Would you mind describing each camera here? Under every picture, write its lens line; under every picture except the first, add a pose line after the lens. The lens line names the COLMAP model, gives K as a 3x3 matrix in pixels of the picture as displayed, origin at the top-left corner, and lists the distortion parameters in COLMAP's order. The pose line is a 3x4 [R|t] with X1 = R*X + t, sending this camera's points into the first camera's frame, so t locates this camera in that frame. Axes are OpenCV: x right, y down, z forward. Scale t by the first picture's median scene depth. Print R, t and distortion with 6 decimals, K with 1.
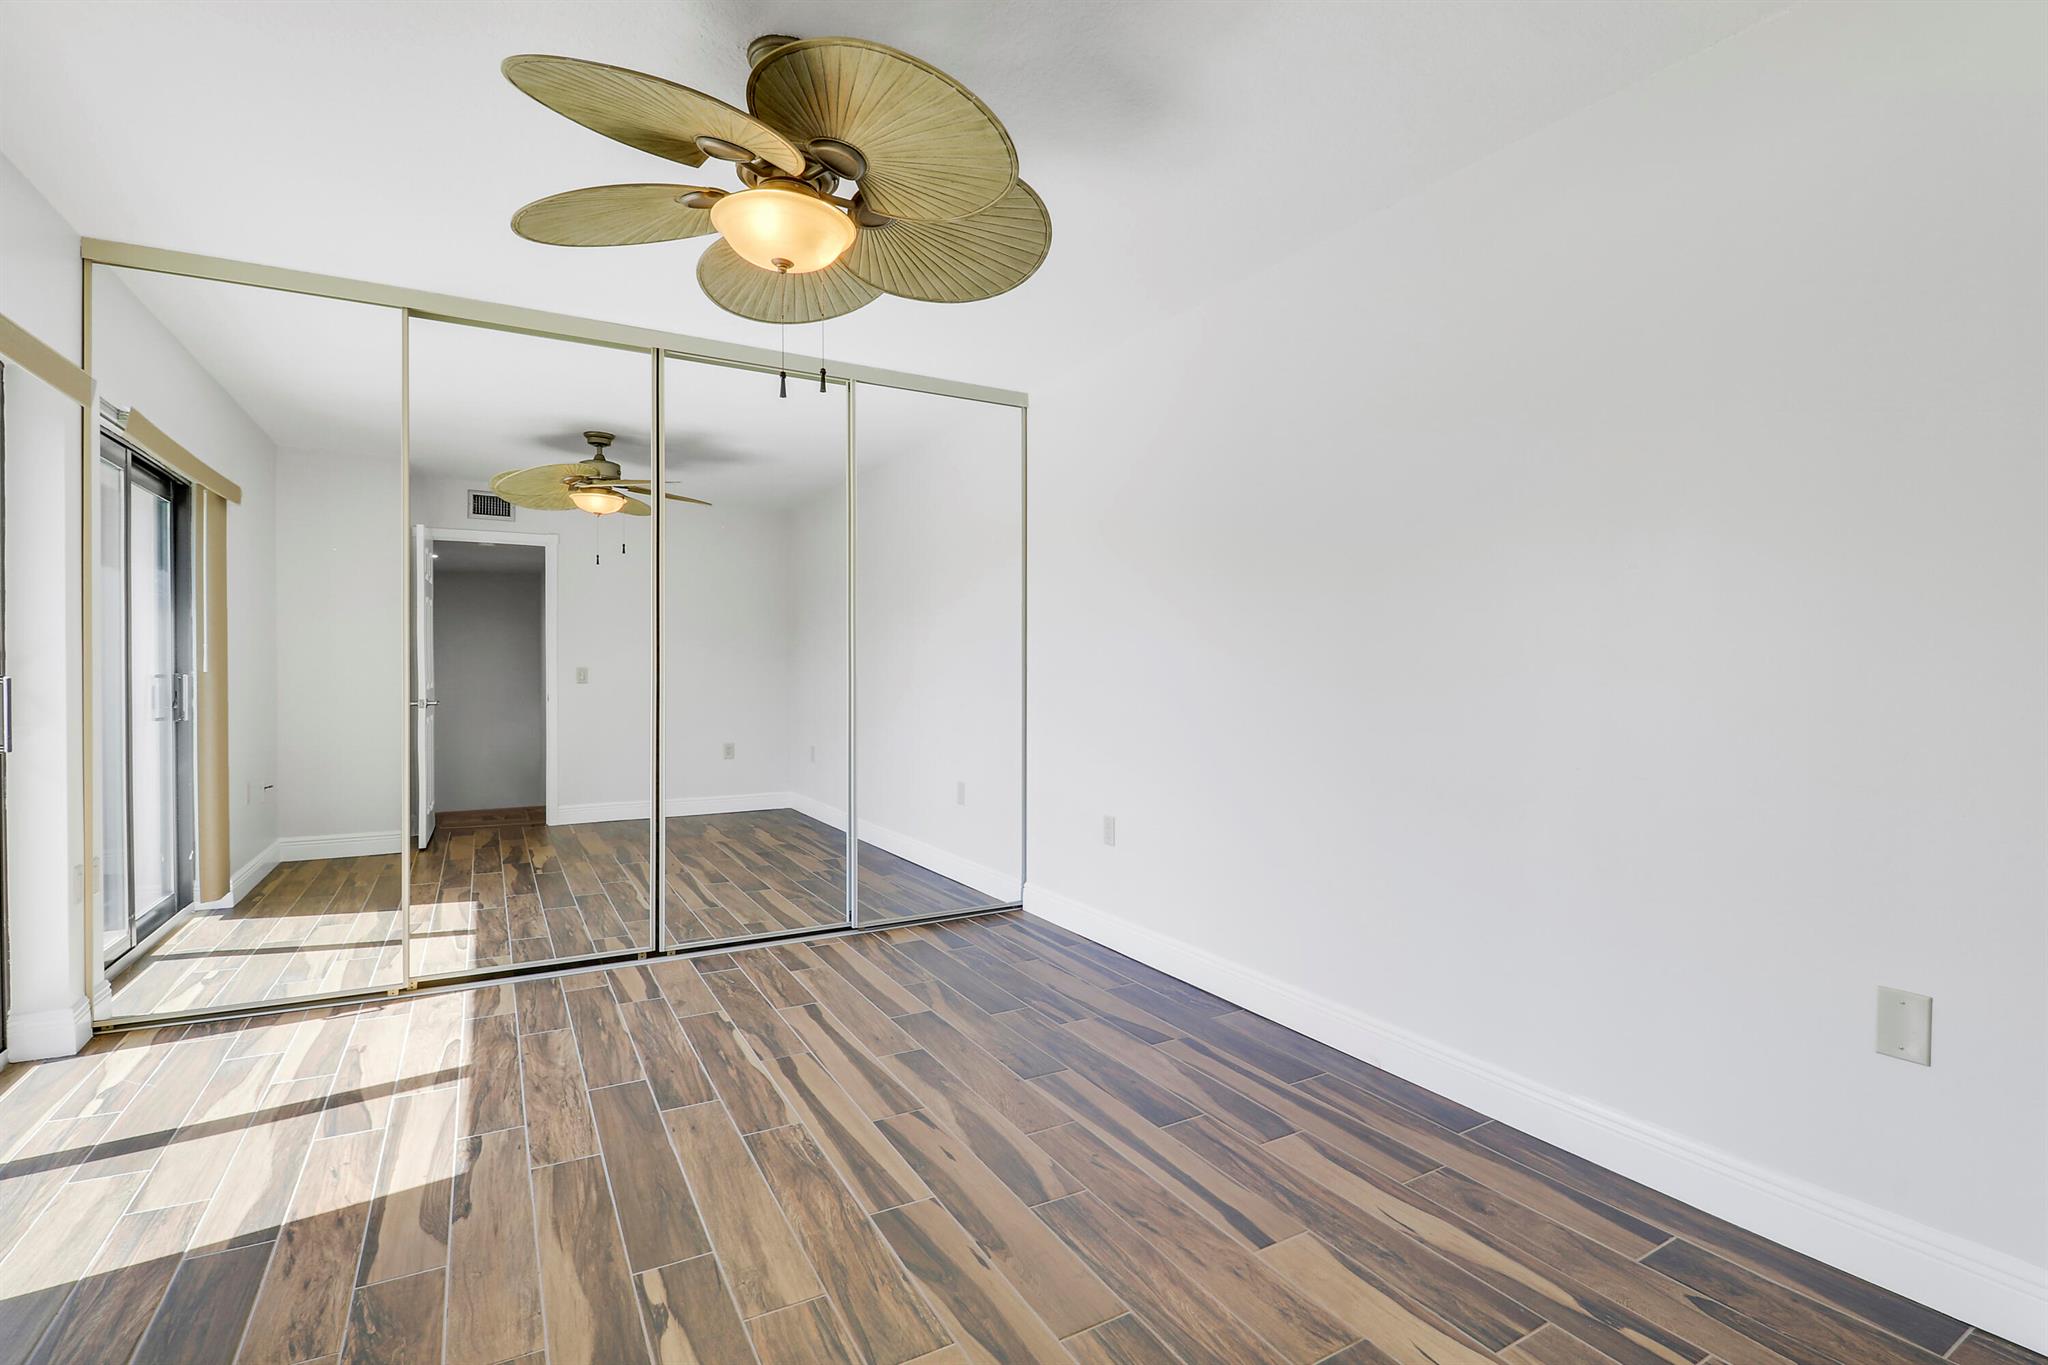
lens RADIAL K [[959.2, 0, 1023.5], [0, 959.2, 673.8], [0, 0, 1]] dist [0.004374, -0.012520]
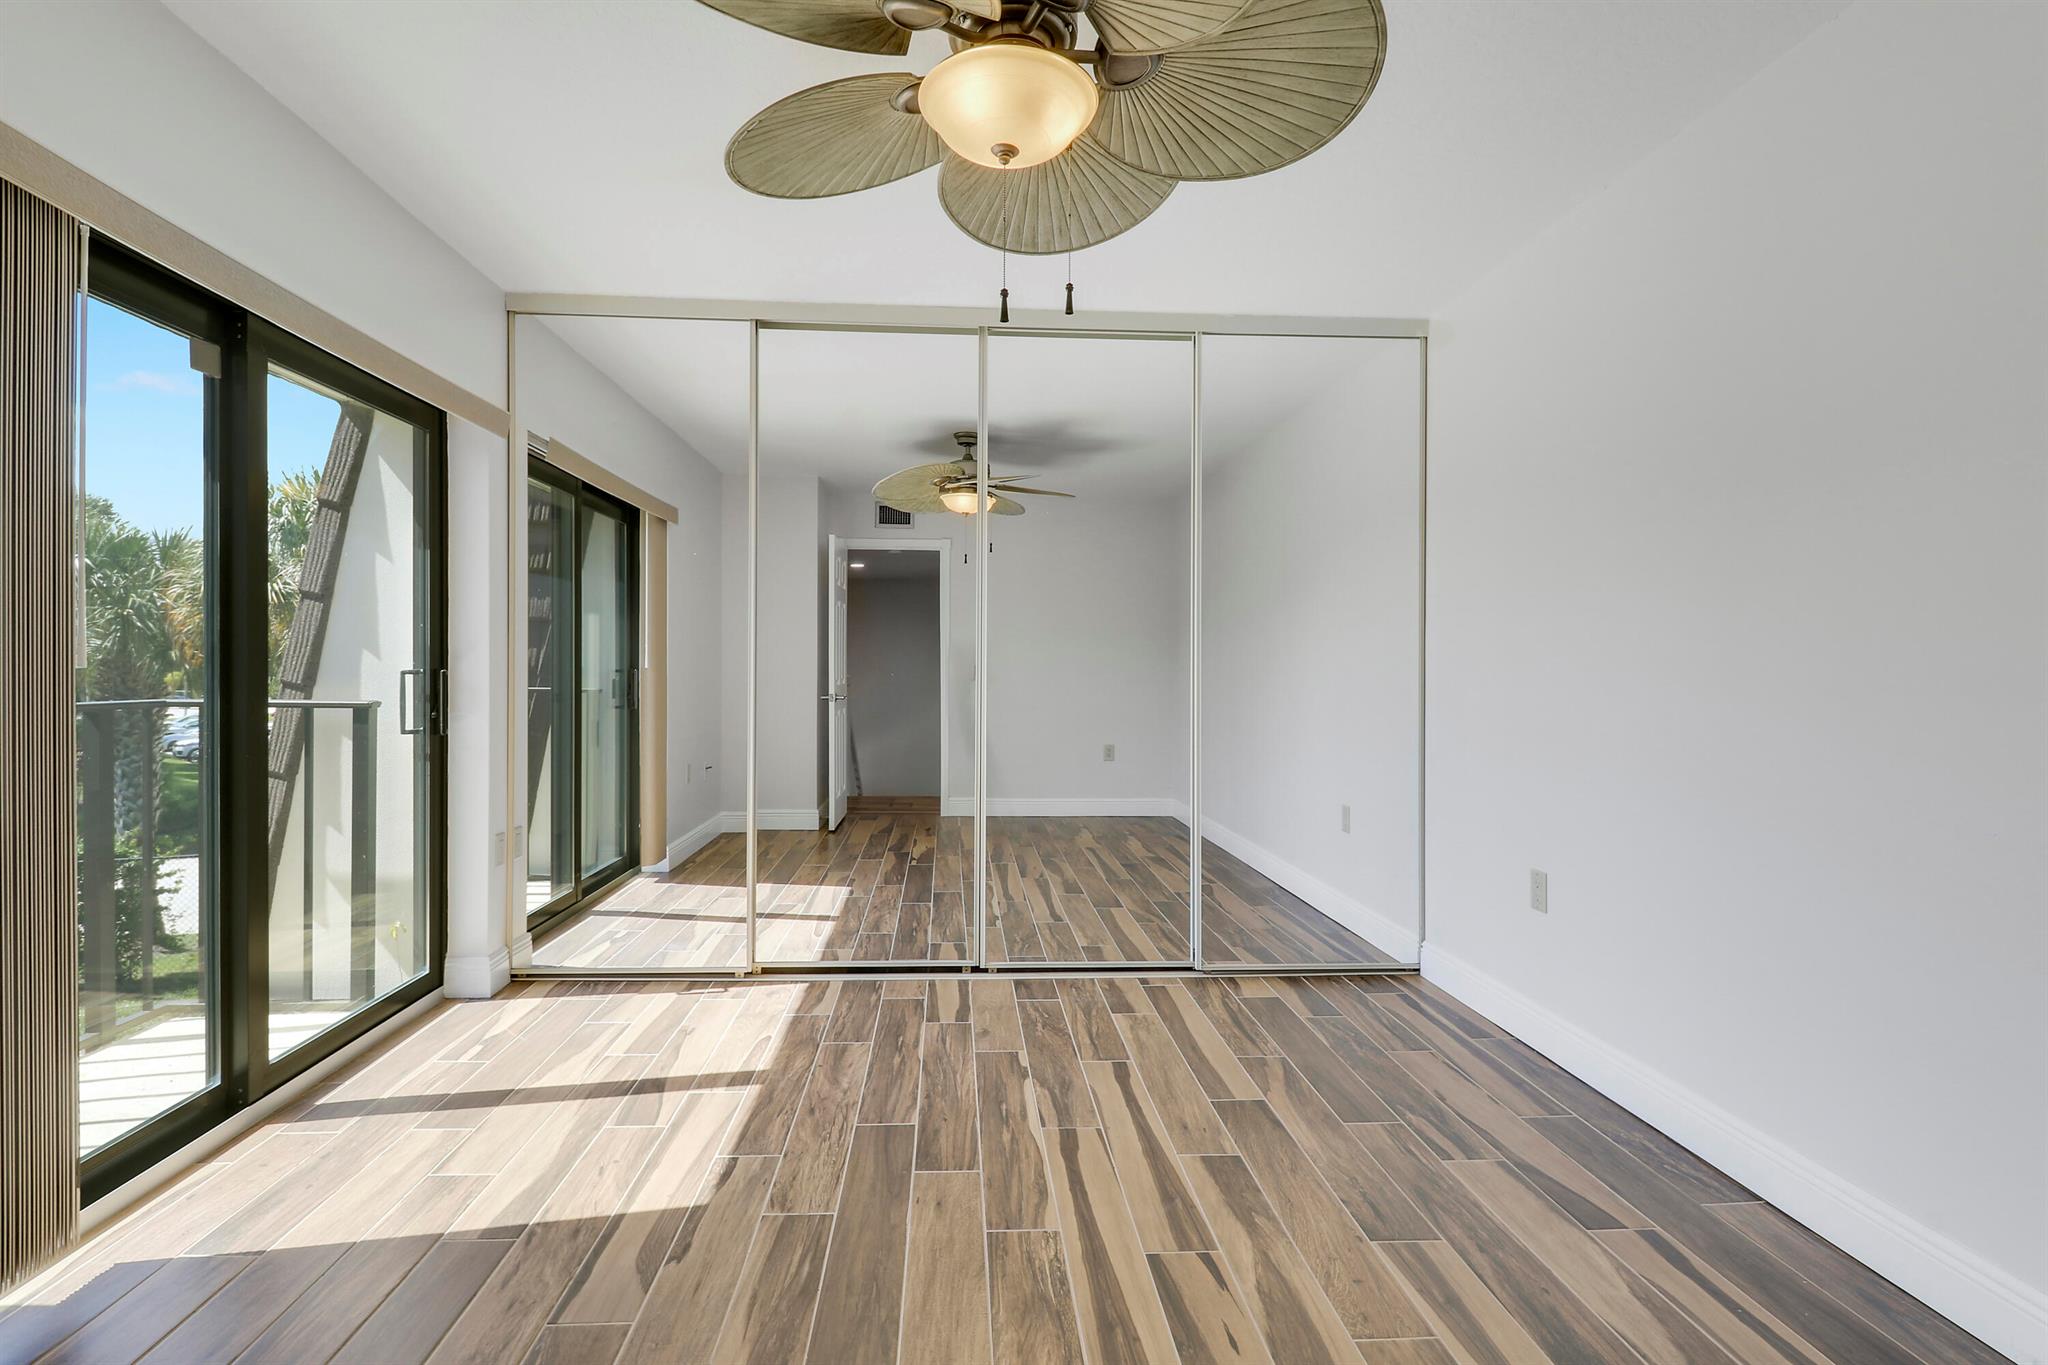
lens RADIAL K [[959.2, 0, 986.3], [0, 959.2, 656.9], [0, 0, 1]] dist [0.004374, -0.012520]
pose [[0.888468, -0.003256, -0.458926, 0.081561], [-0.004808, 0.999854, -0.016402, 0.002807], [0.458913, 0.016780, 0.888323, 0.250360]]
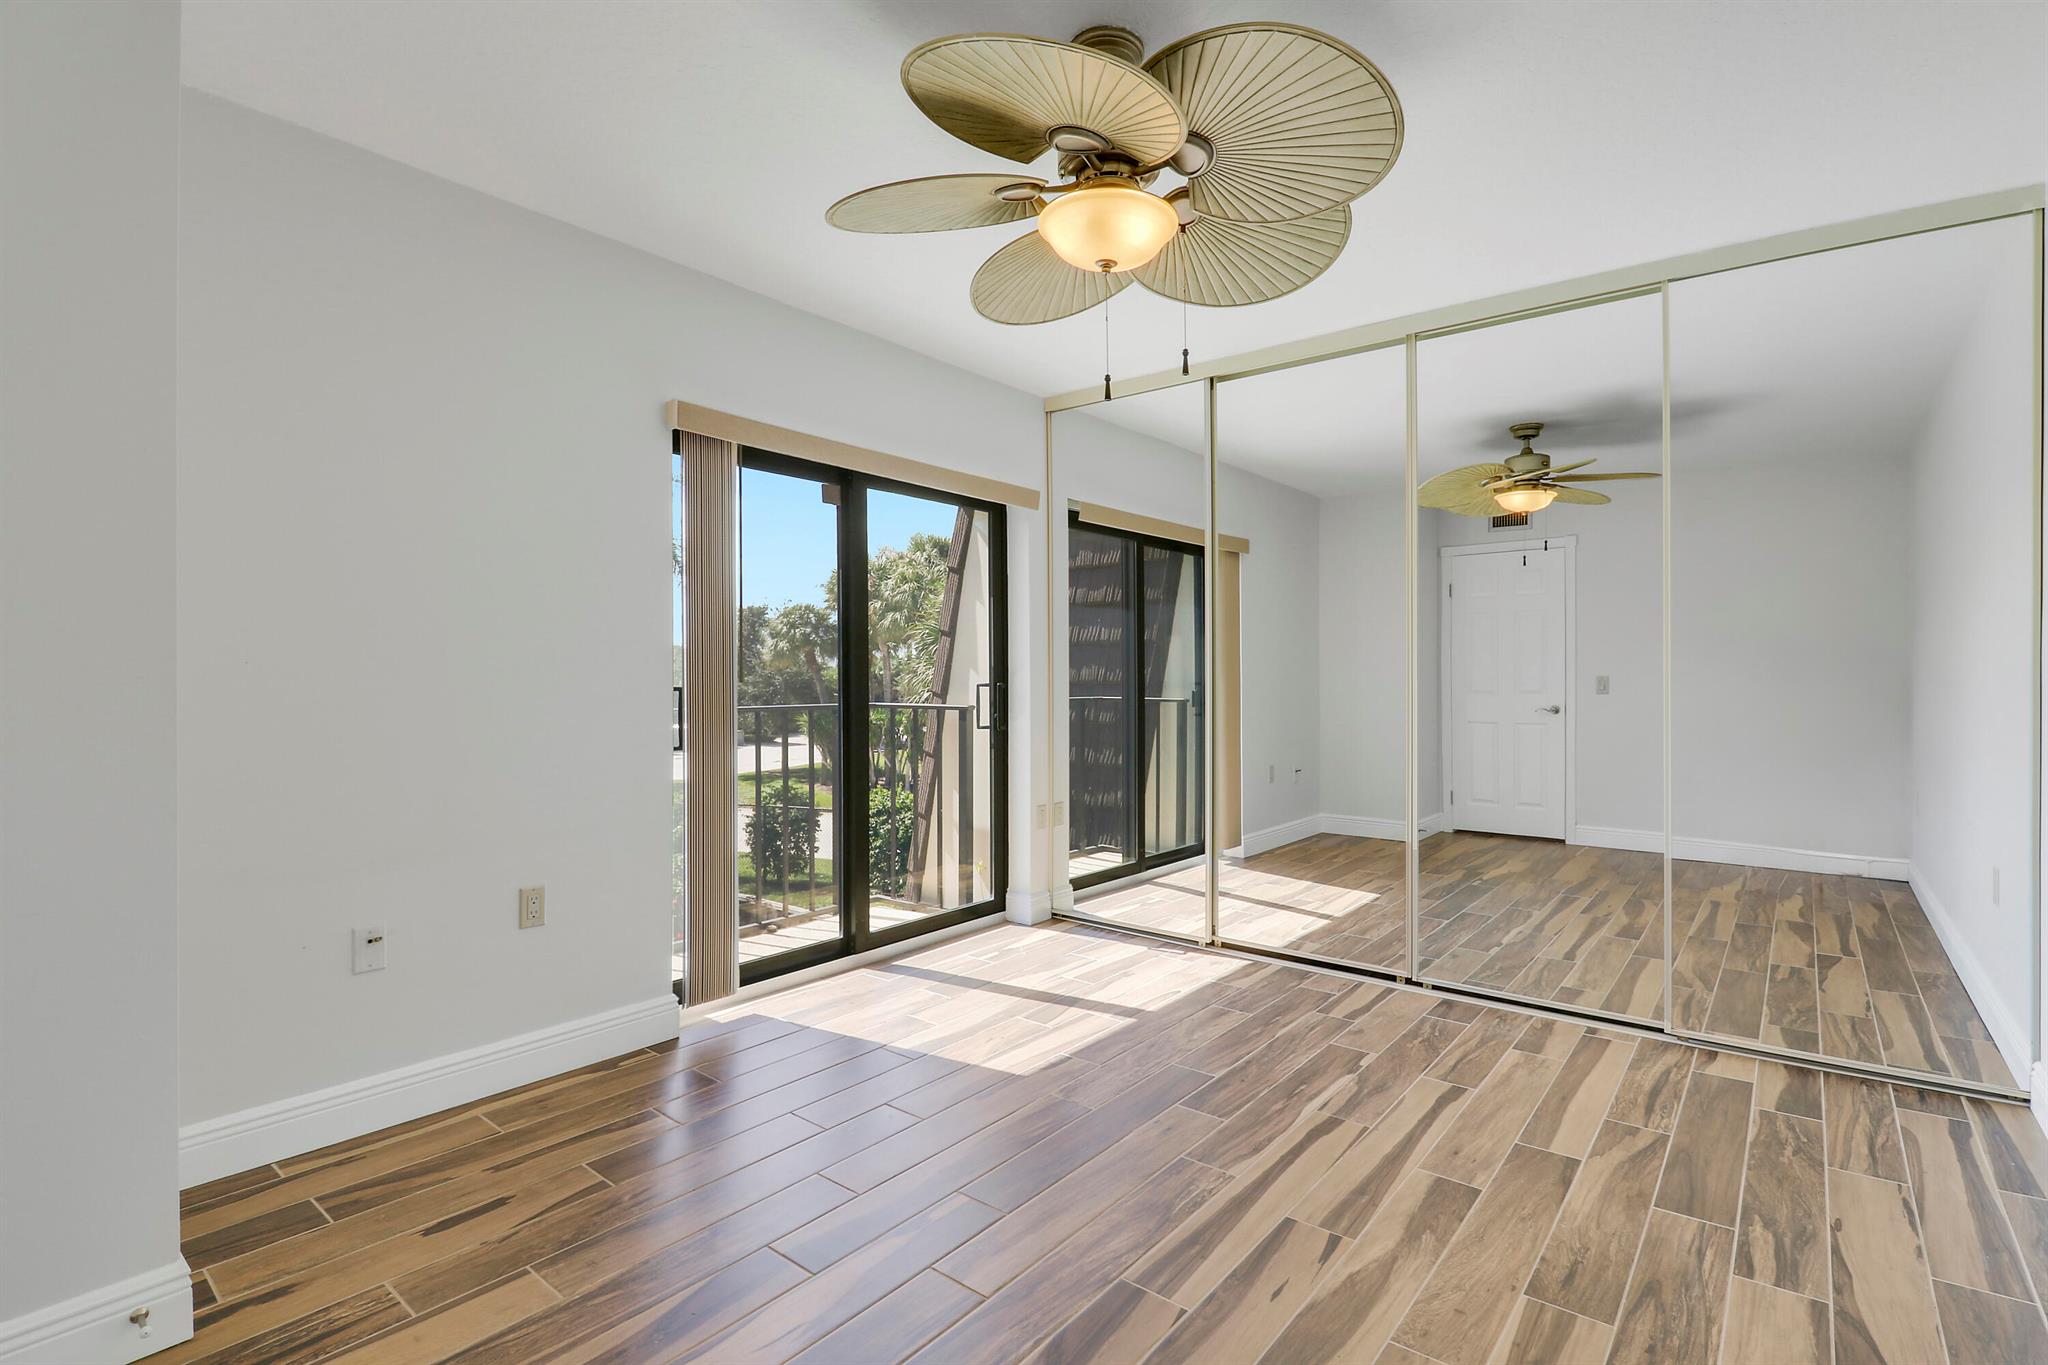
lens RADIAL K [[959.2, 0, 1051.5], [0, 959.2, 676.7], [0, 0, 1]] dist [0.004374, -0.012520]
pose [[0.373731, -0.005240, -0.927522, 0.537027], [-0.002805, 0.999973, -0.006779, 0.002614], [0.927533, 0.005136, 0.373707, 0.489402]]
